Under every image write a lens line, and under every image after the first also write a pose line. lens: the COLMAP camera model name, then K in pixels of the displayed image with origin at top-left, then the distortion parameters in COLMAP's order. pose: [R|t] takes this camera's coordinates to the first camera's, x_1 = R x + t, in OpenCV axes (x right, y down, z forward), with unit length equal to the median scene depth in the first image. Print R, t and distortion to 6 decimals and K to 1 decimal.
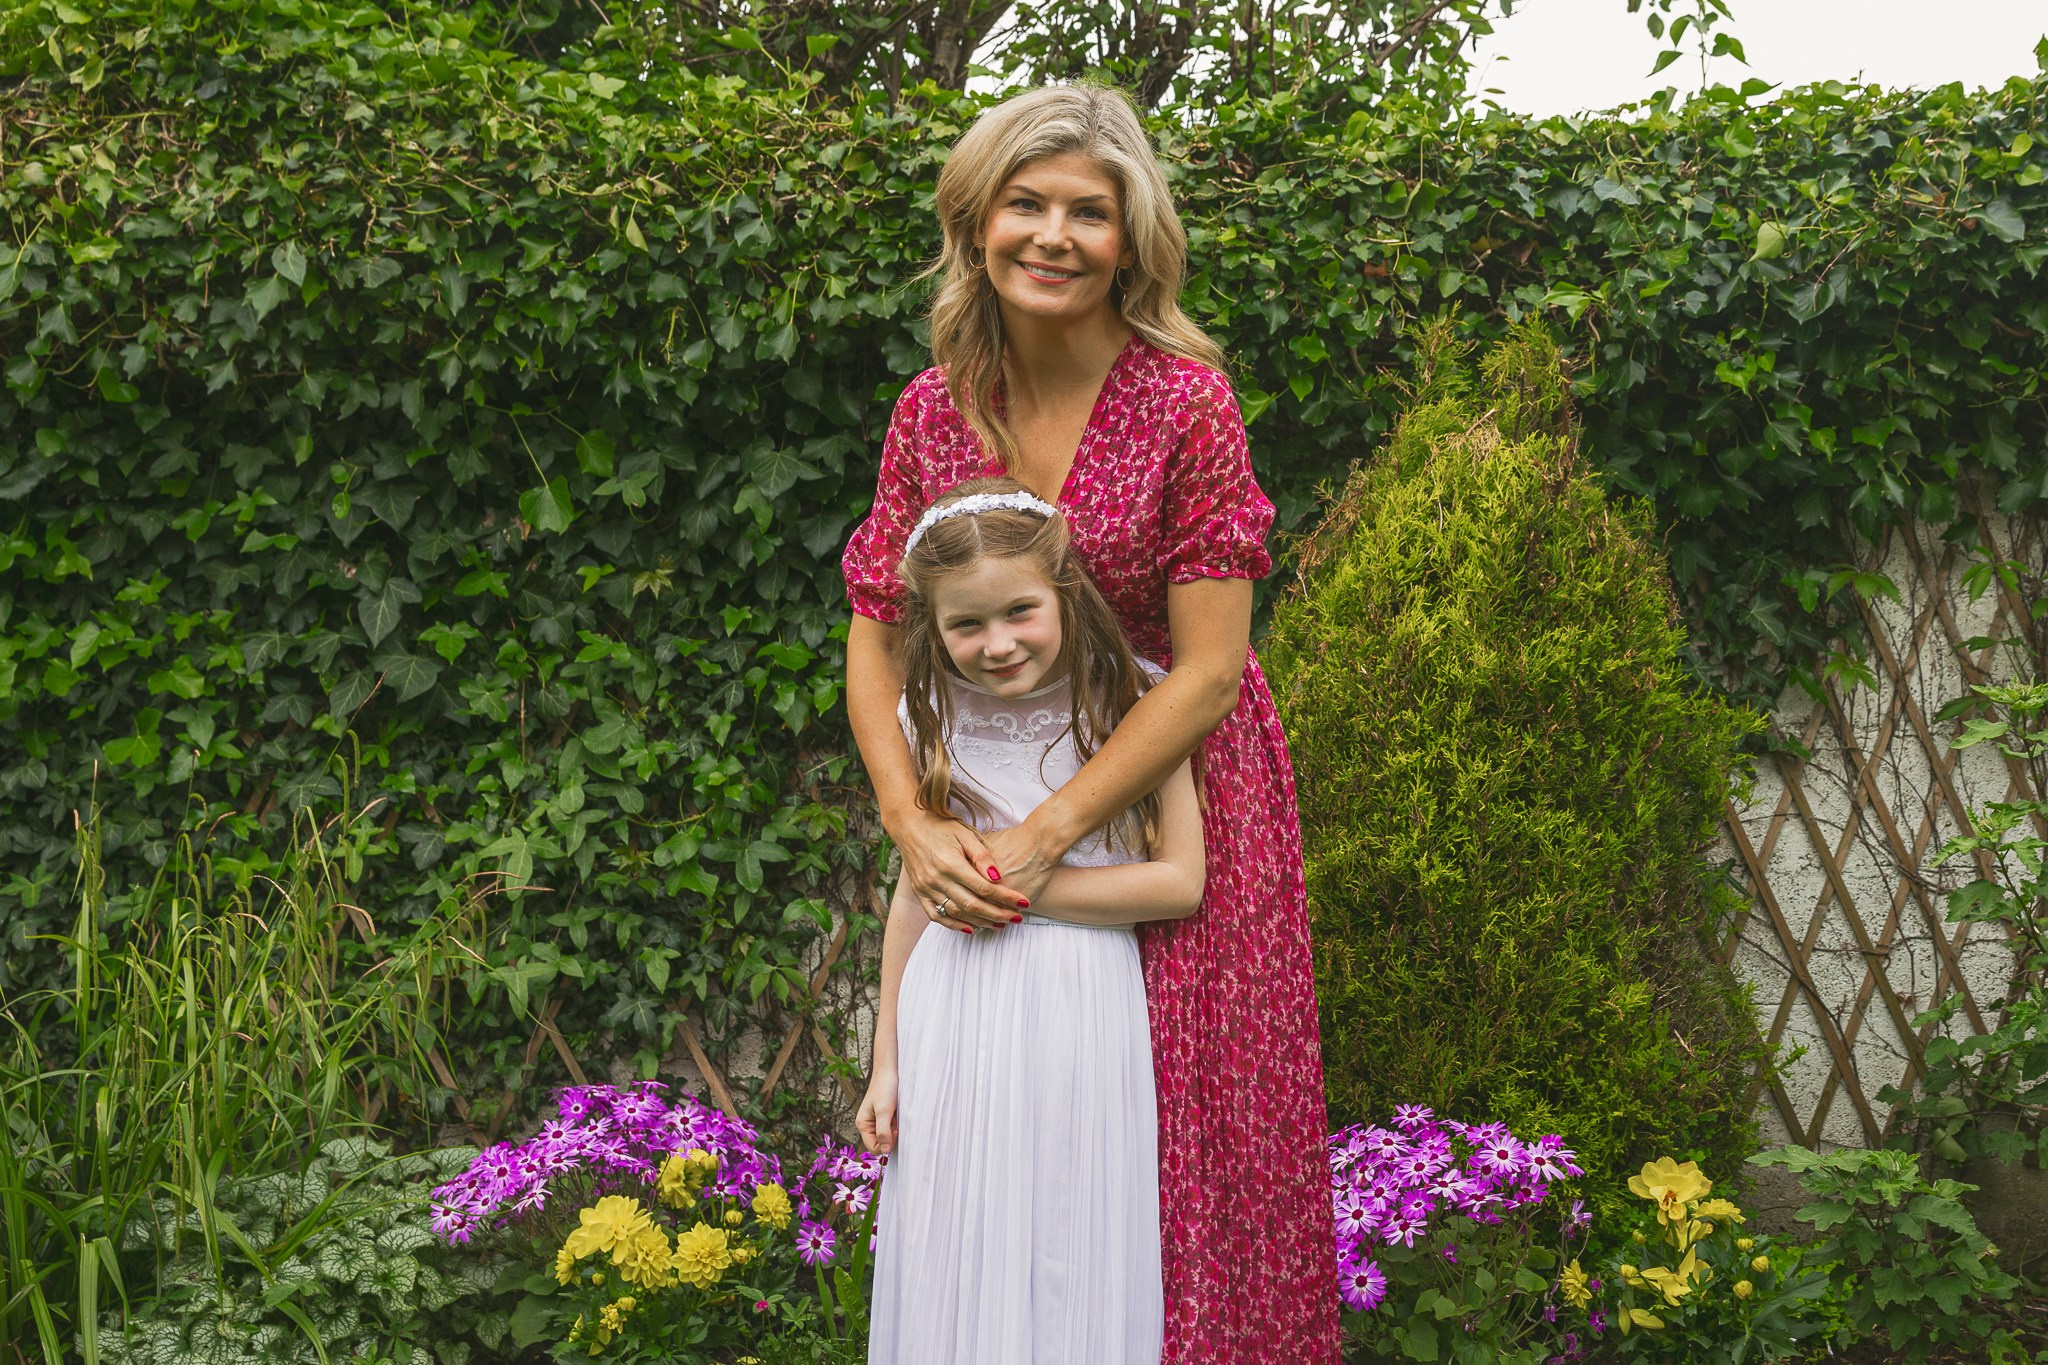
lens RADIAL K [[2523.7, 0, 1248.4], [0, 2523.7, 728.4], [0, 0, 1]] dist [0.011184, 0.002848]
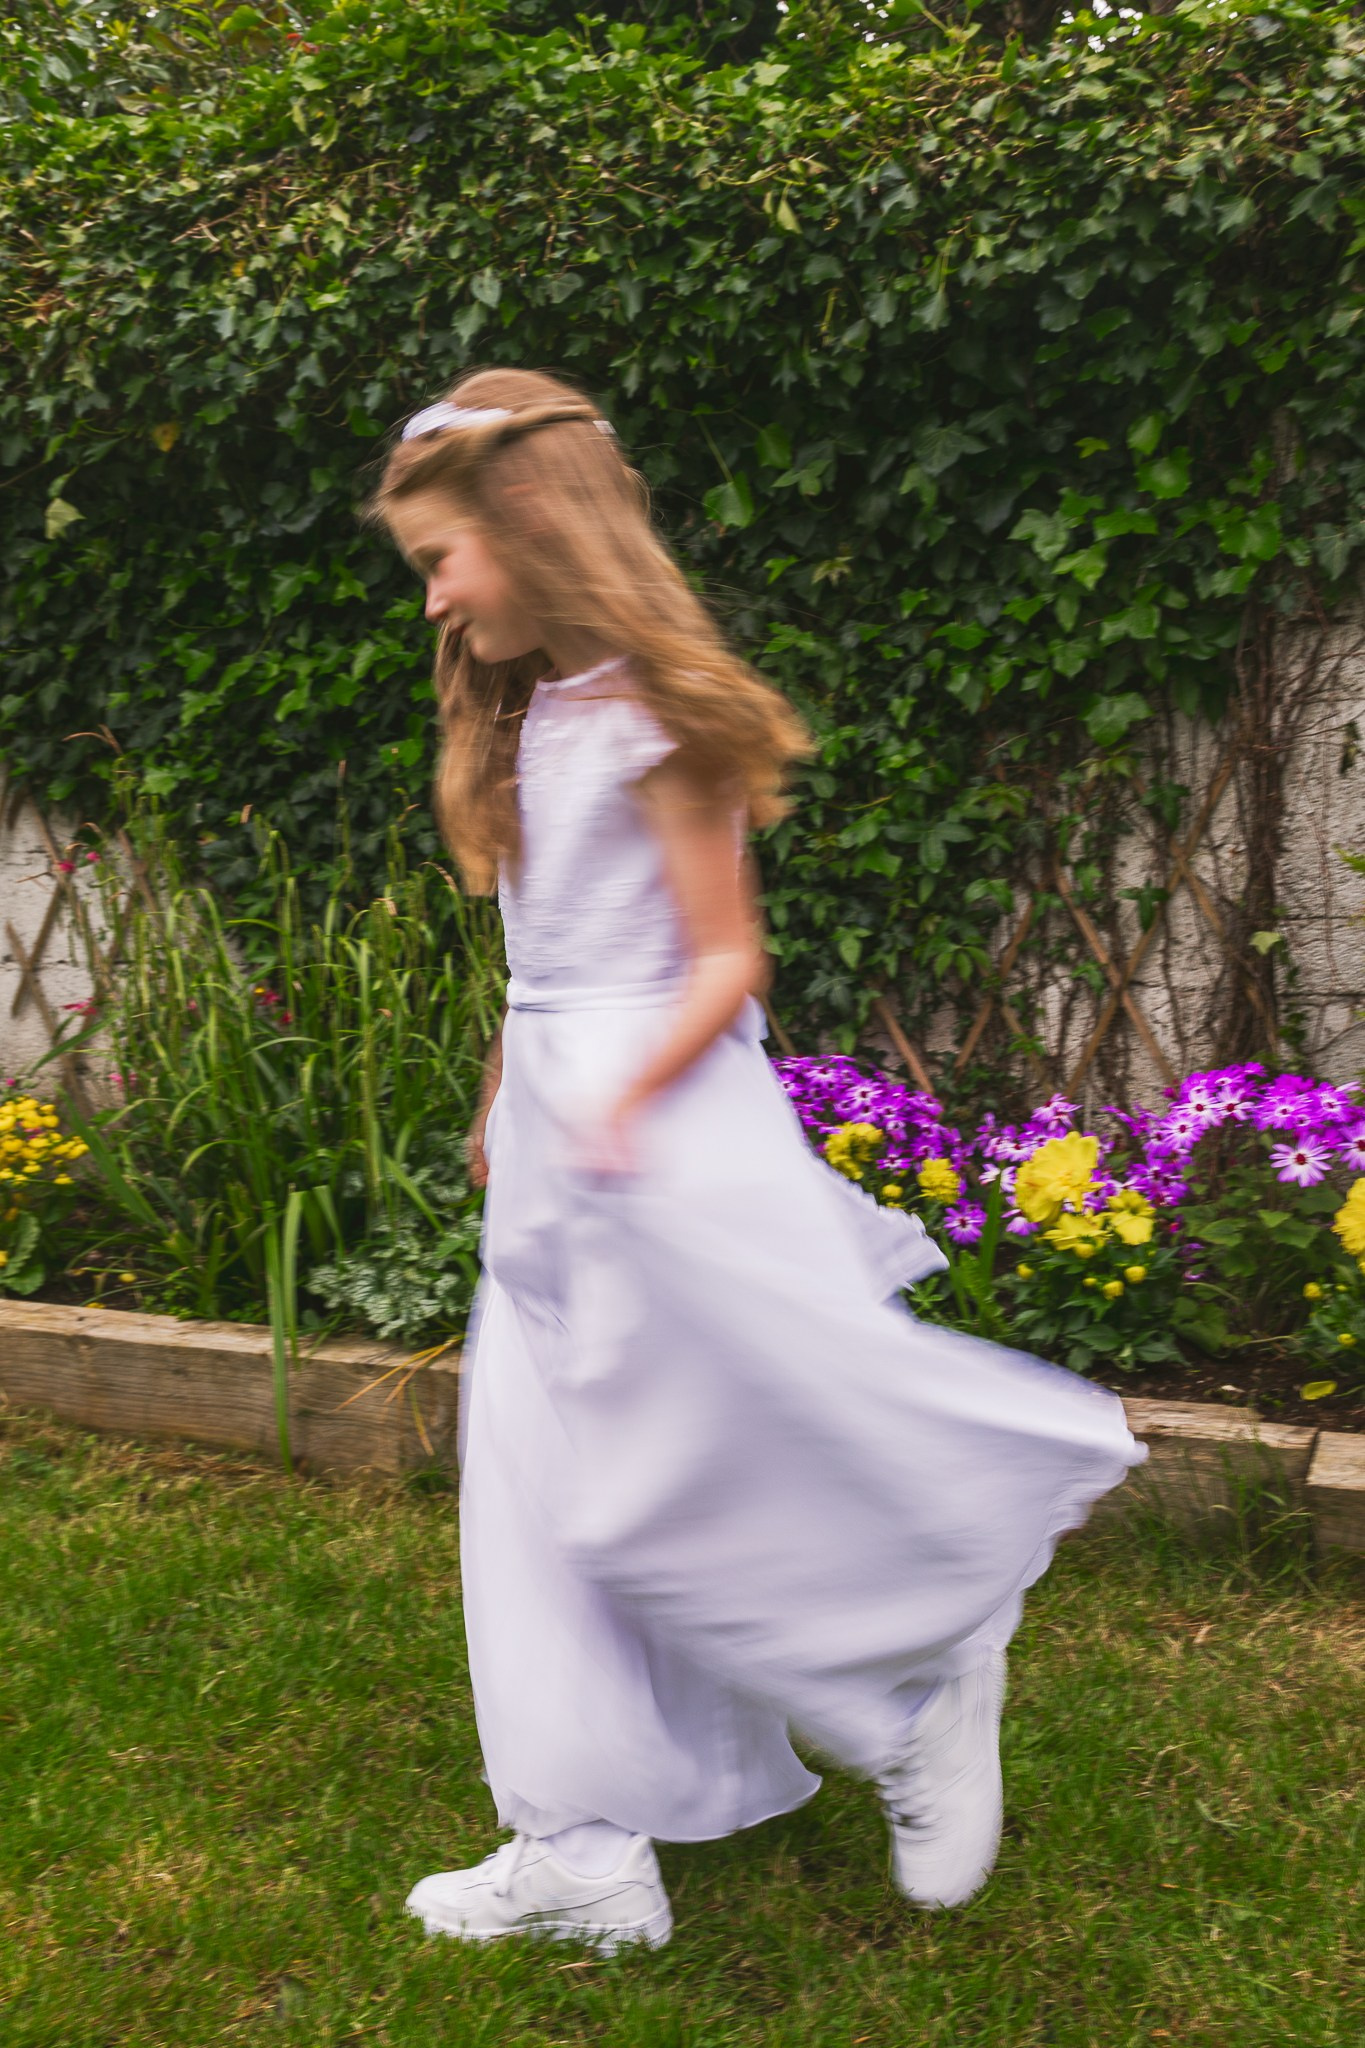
lens RADIAL K [[2197.1, 0, 694.0], [0, 2197.1, 955.5], [0, 0, 1]] dist [0.000163, 0.004084]
pose [[0.914997, 0.003945, -0.403441, 0.073992], [0.037970, 0.994672, 0.095843, 0.010057], [0.401669, -0.103015, 0.909972, 0.159934]]
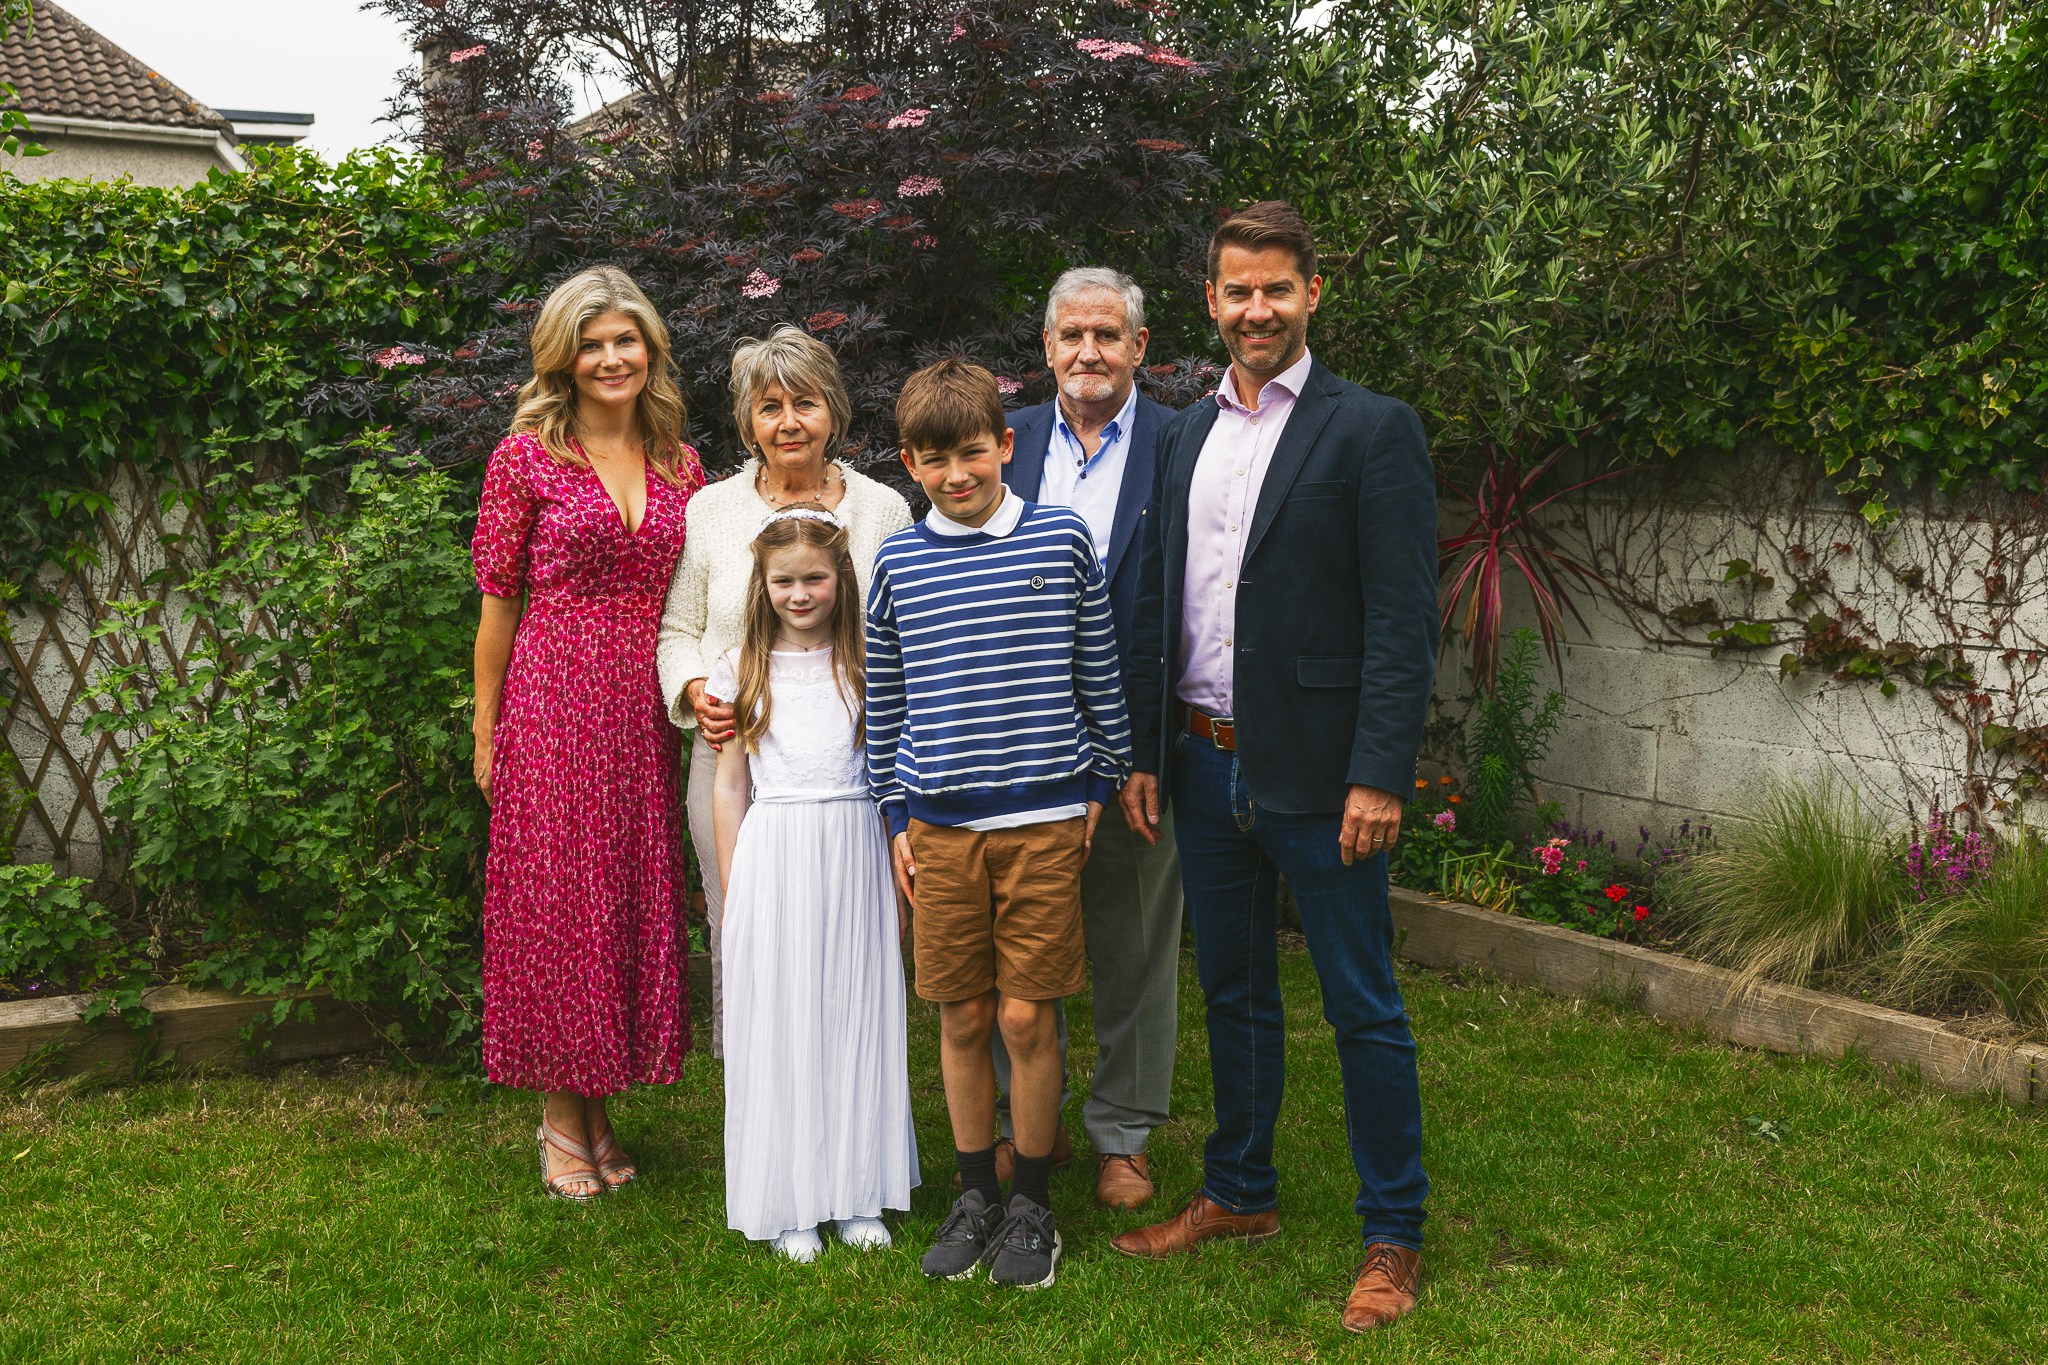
lens RADIAL K [[2197.3, 0, 1127.5], [0, 2197.3, 690.8], [0, 0, 1]] dist [0.005068, -0.008996]
pose [[0.850342, -0.016544, 0.525971, 0.066899], [-0.052466, 0.991860, 0.116020, -0.137088], [-0.523609, -0.126252, 0.842552, -0.552057]]
